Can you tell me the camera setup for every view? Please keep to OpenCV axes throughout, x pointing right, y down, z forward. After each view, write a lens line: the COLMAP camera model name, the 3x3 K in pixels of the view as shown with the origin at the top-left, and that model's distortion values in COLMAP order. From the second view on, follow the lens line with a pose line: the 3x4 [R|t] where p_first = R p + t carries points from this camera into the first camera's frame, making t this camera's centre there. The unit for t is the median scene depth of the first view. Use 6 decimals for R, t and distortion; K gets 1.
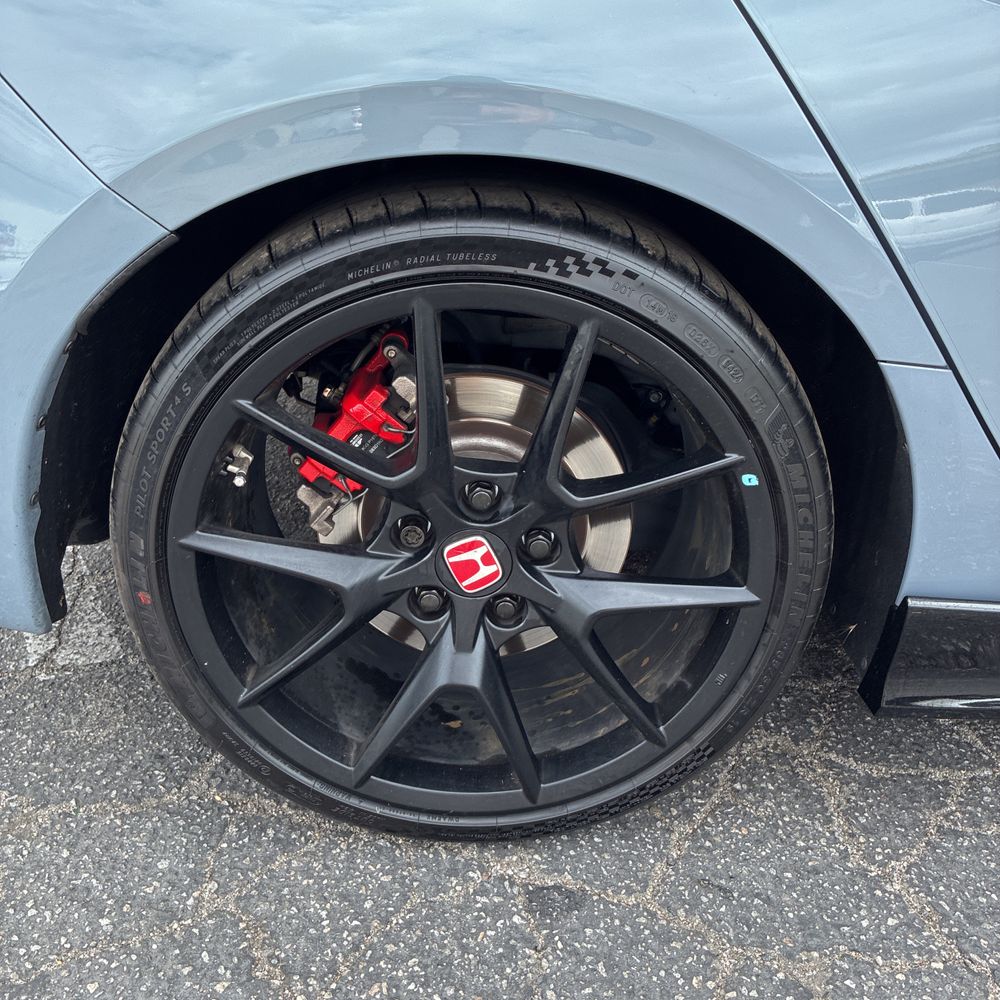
lens RADIAL K [[1005.0, 0, 500.0], [0, 1005.0, 500.0], [0, 0, 1]] dist [0.023049, -0.012227]
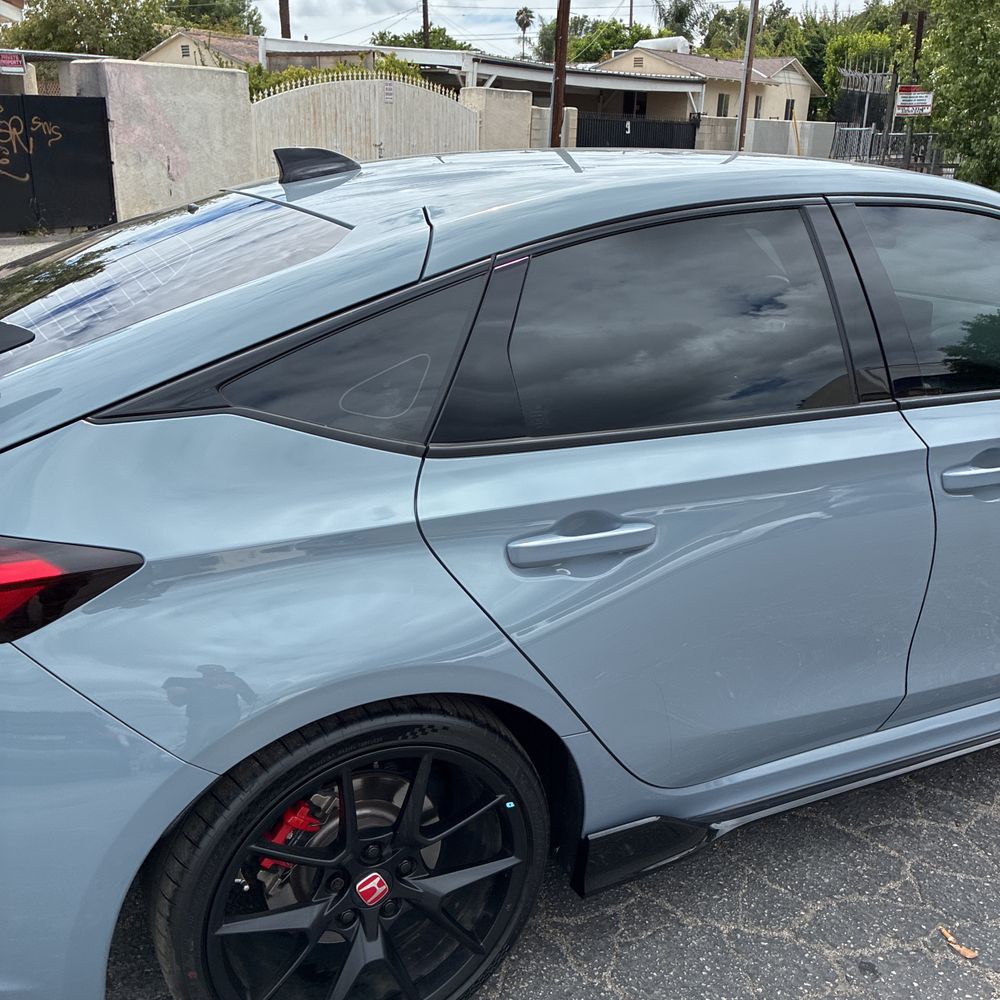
lens RADIAL K [[1005.0, 0, 500.0], [0, 1005.0, 500.0], [0, 0, 1]] dist [0.023049, -0.012227]
pose [[0.894934, -0.151924, 0.419538, -0.460380], [0.199867, 0.977137, -0.072501, -0.424659], [-0.398932, 0.148735, 0.904838, -0.779621]]
